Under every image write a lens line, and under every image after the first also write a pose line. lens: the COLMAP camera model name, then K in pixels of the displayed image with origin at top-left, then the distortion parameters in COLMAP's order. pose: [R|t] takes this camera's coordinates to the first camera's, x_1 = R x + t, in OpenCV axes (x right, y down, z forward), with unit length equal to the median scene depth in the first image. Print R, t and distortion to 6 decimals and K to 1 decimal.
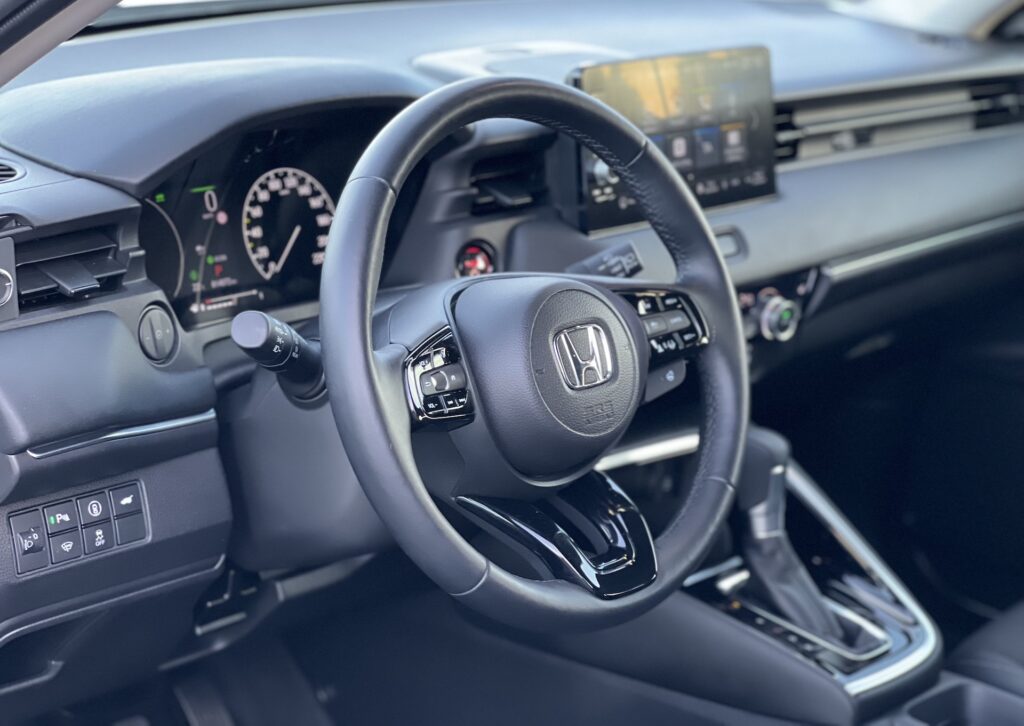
lens RADIAL K [[2248.7, 0, 514.7], [0, 2248.7, 353.9], [0, 0, 1]] dist [0.100914, 0.000000]
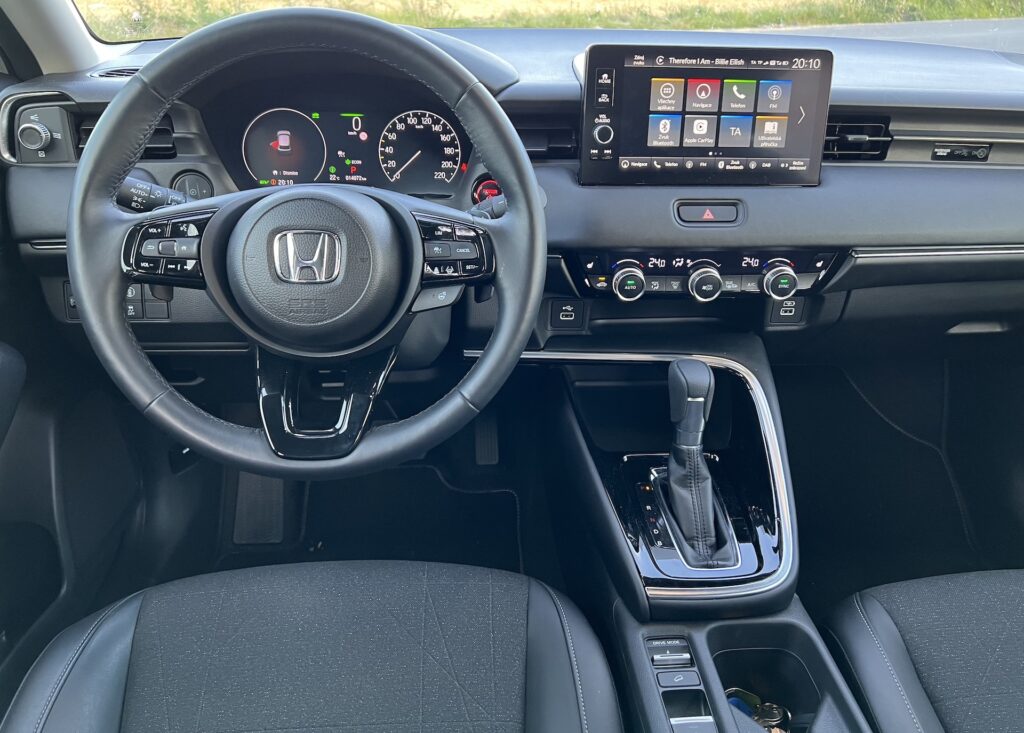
lens RADIAL K [[782.2, 0, 516.6], [0, 782.2, 351.0], [0, 0, 1]] dist [0.046774, -0.061687]
pose [[0.731333, 0.268903, -0.626772, 0.322971], [-0.178620, 0.962433, 0.204493, -0.046934], [0.658215, -0.037598, 0.751890, 0.648751]]
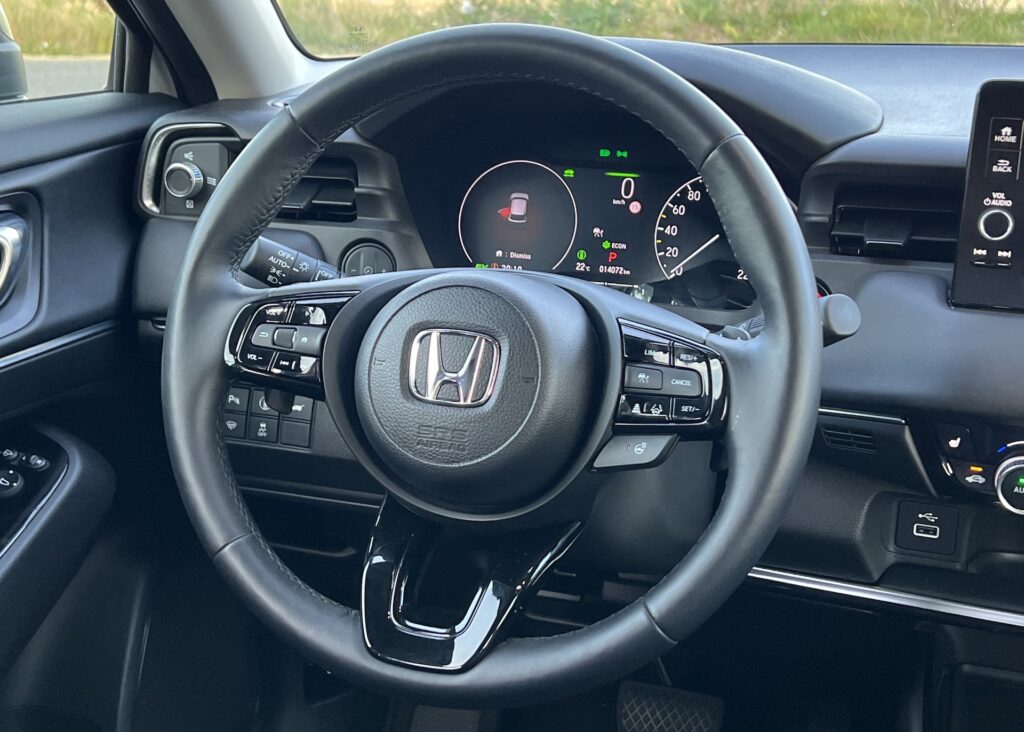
lens RADIAL K [[1464.3, 0, 509.1], [0, 1464.3, 371.1], [0, 0, 1]] dist [0.119676, 0.000000]
pose [[0.409317, 0.224925, -0.884233, 0.430376], [-0.245471, 0.960552, 0.130708, -0.061232], [0.878751, 0.163552, 0.448383, 0.665031]]
